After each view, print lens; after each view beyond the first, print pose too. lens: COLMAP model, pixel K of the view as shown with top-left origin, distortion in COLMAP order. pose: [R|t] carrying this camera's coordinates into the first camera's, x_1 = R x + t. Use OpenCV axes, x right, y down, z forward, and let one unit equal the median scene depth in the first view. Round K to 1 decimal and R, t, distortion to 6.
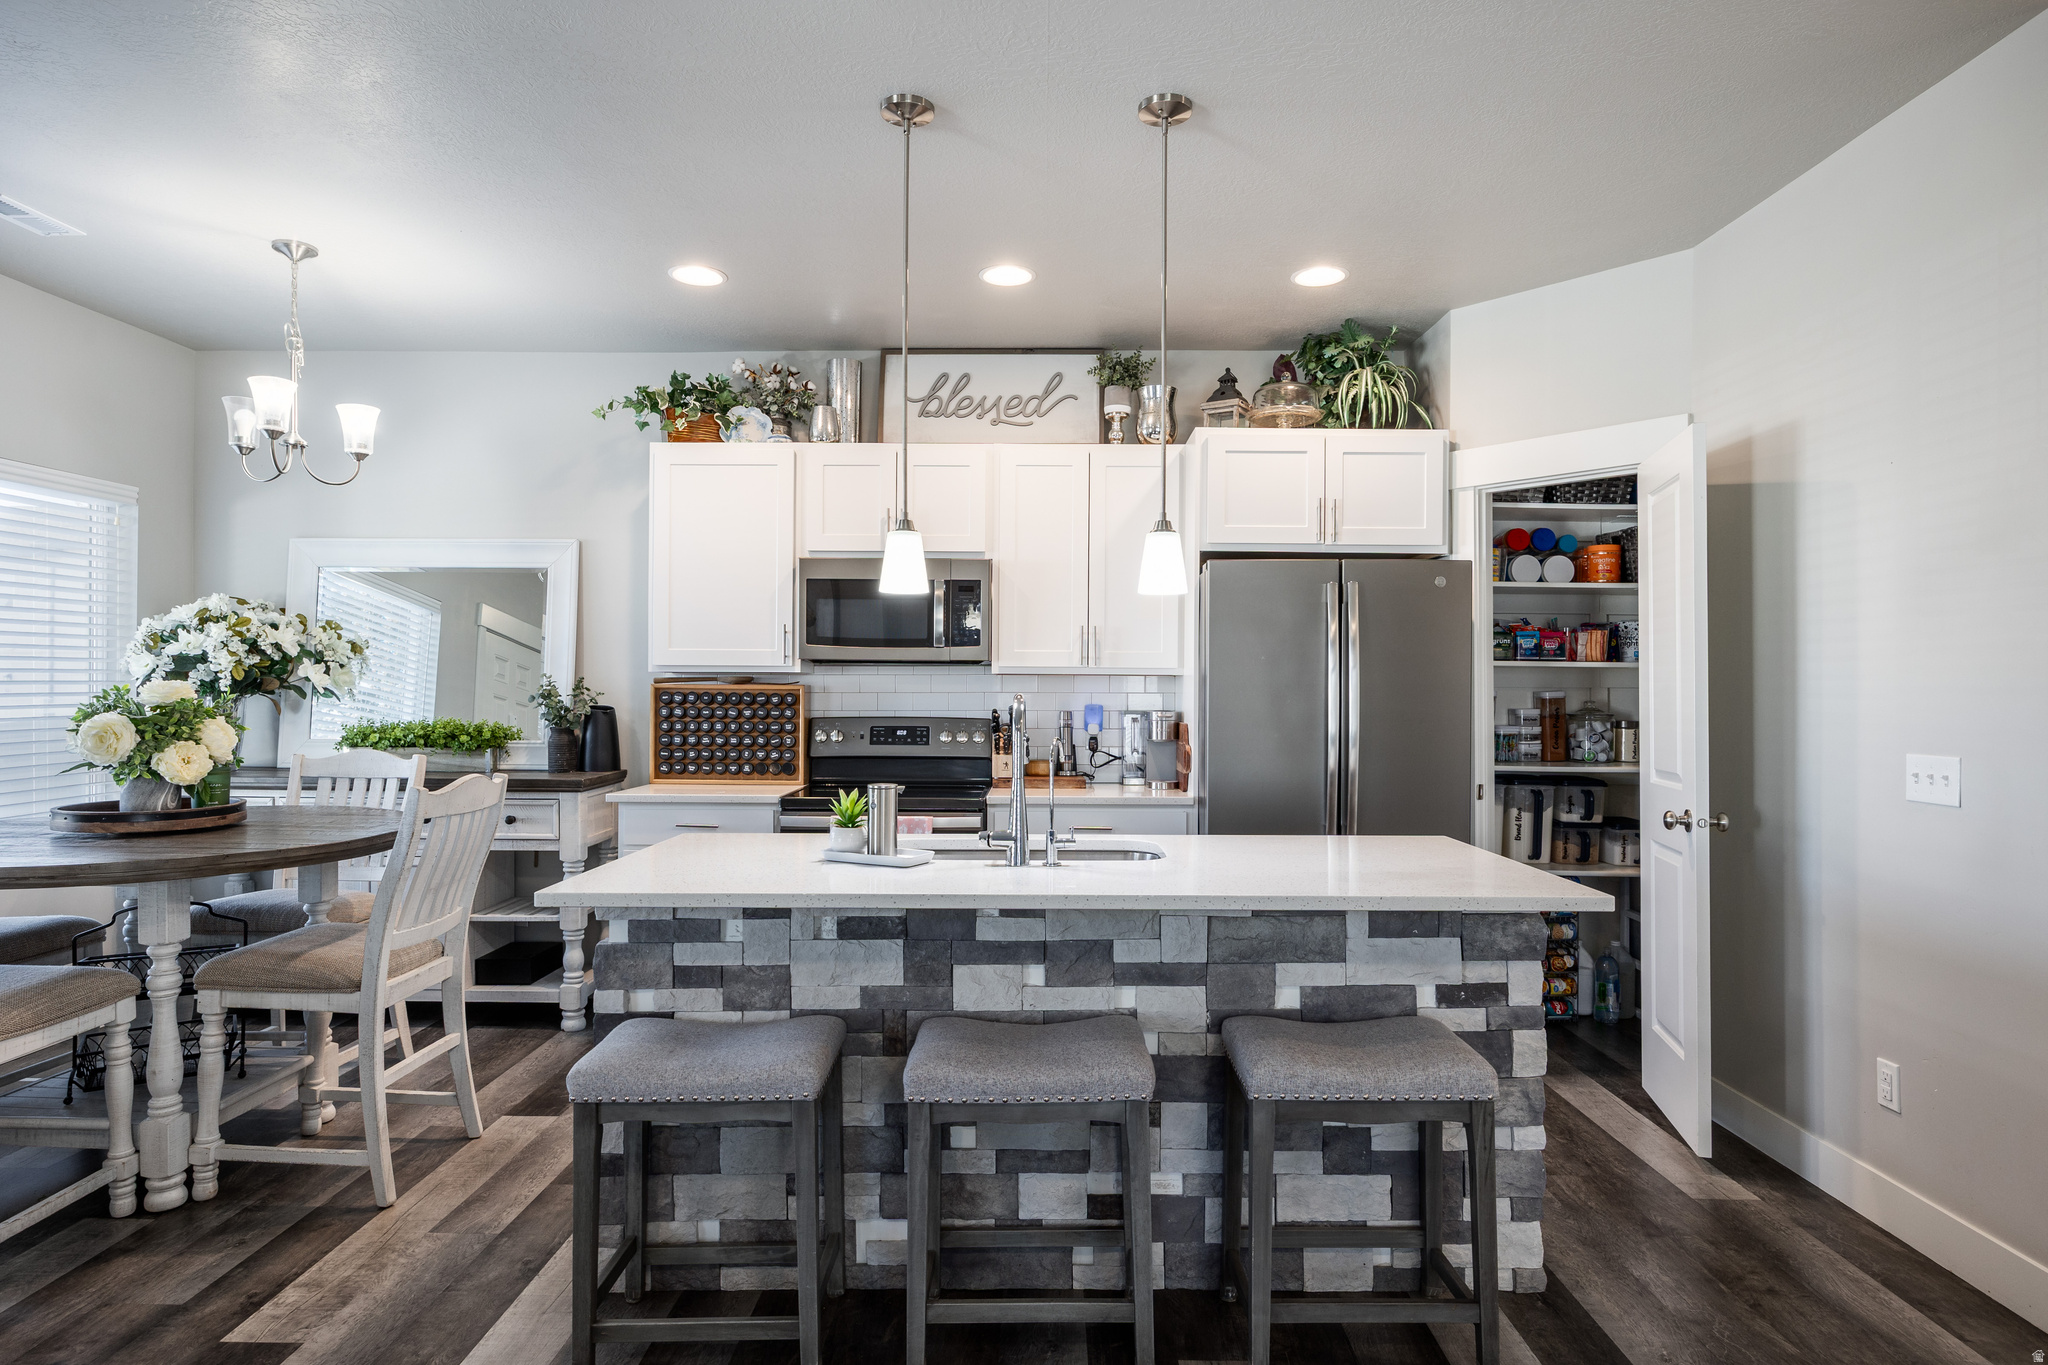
lens RADIAL K [[1154.7, 0, 1033.7], [0, 1154.7, 688.6], [0, 0, 1]] dist [-0.000488, 0.001006]
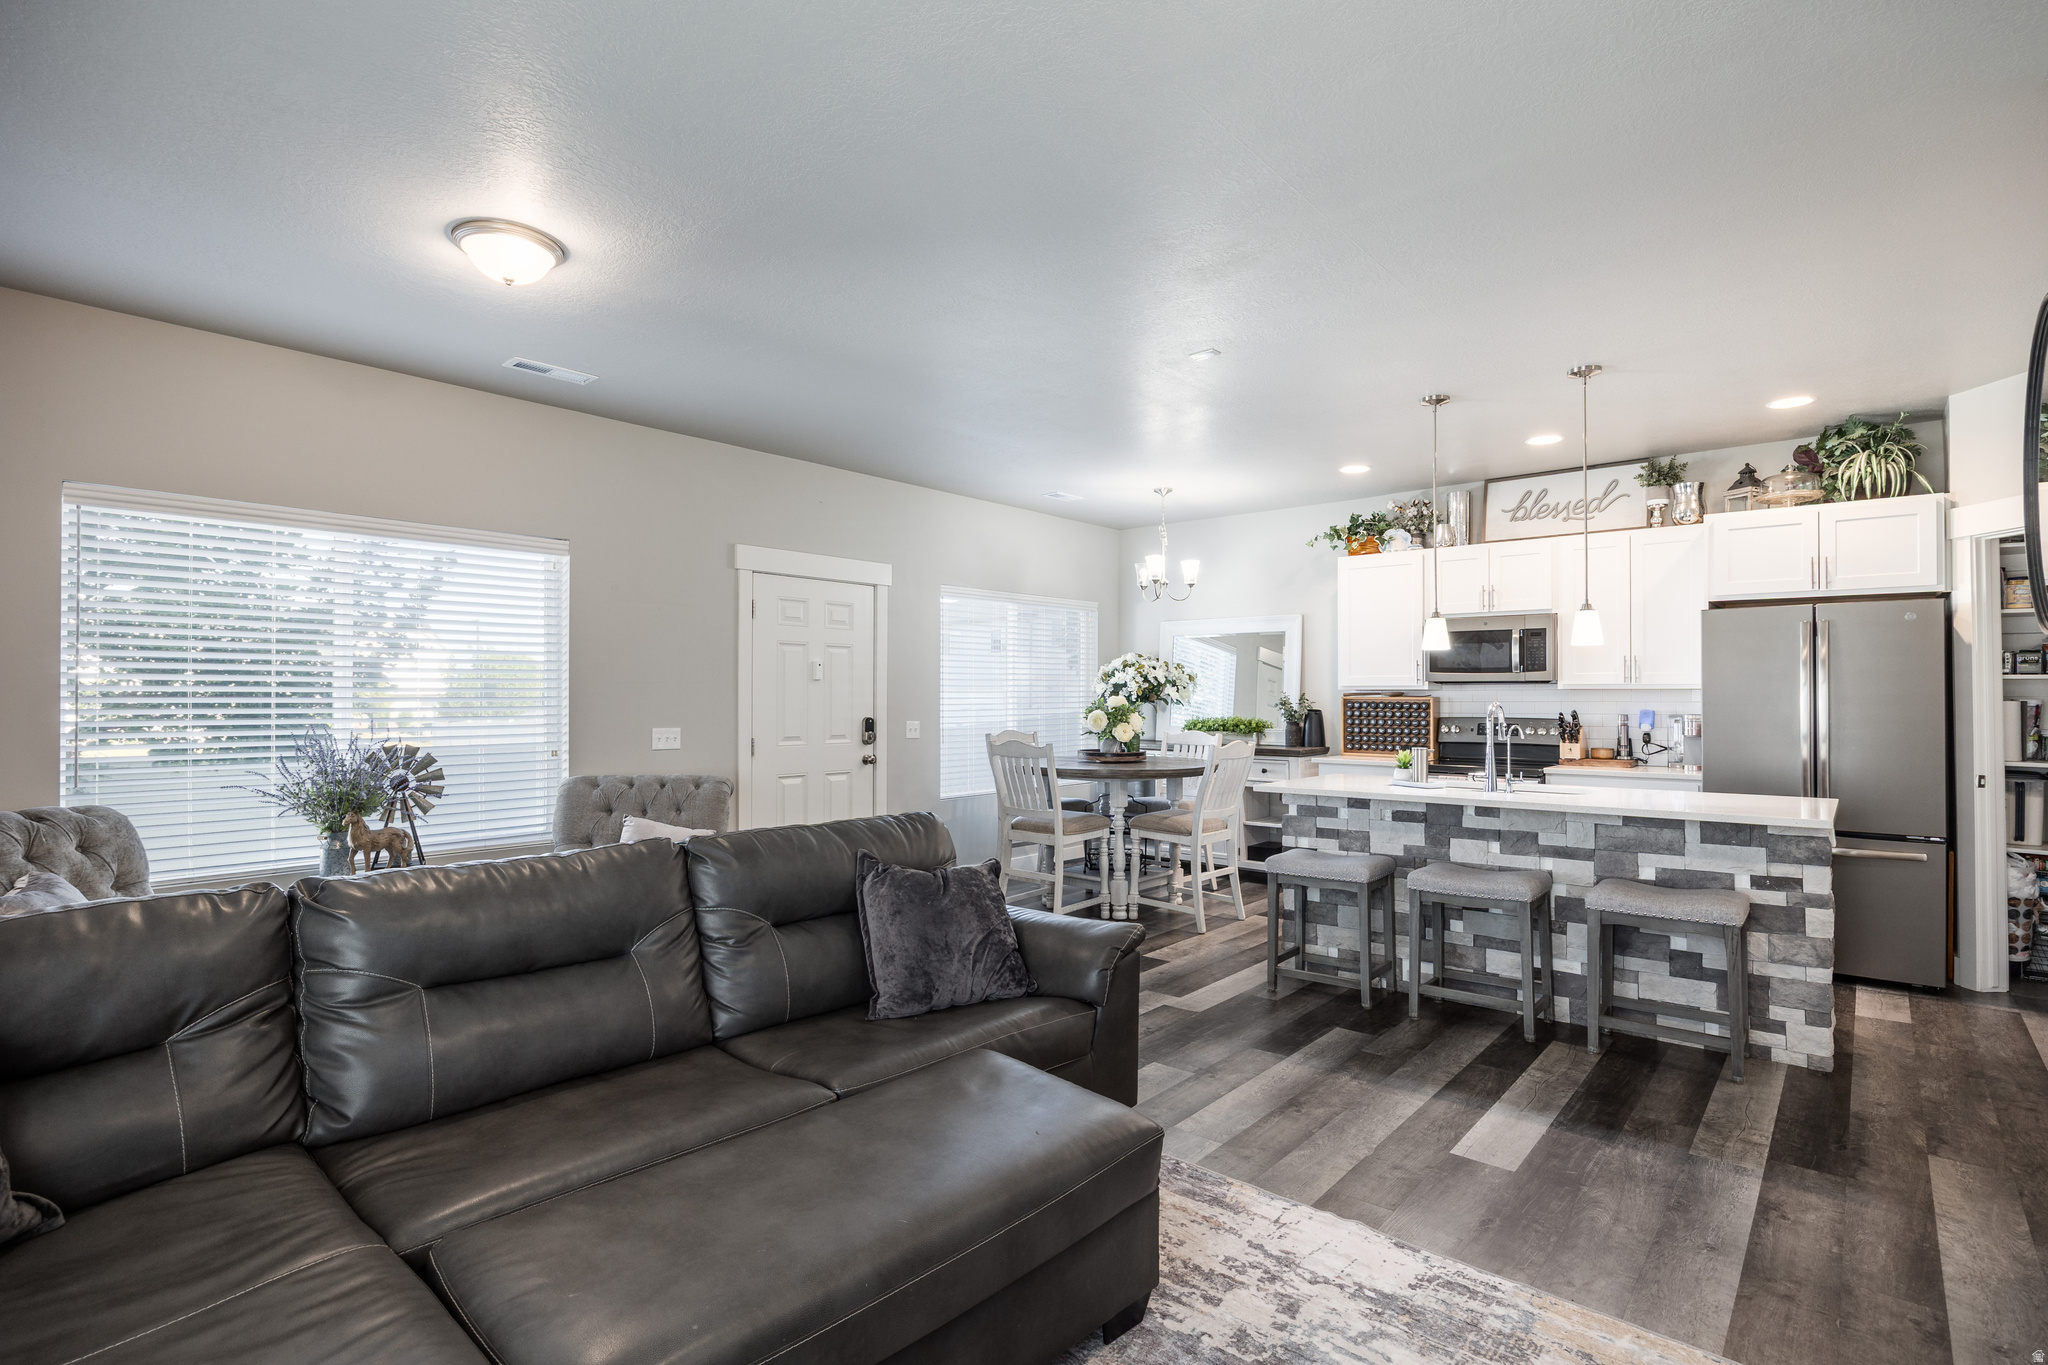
lens RADIAL K [[989.2, 0, 1024.0], [0, 989.2, 682.5], [0, 0, 1]] dist [-0.000759, -0.000040]
pose [[0.762681, -0.013196, -0.646640, 0.281188], [0.001802, 0.999831, -0.018278, 0.000909], [0.646772, 0.012775, 0.762576, -0.459249]]
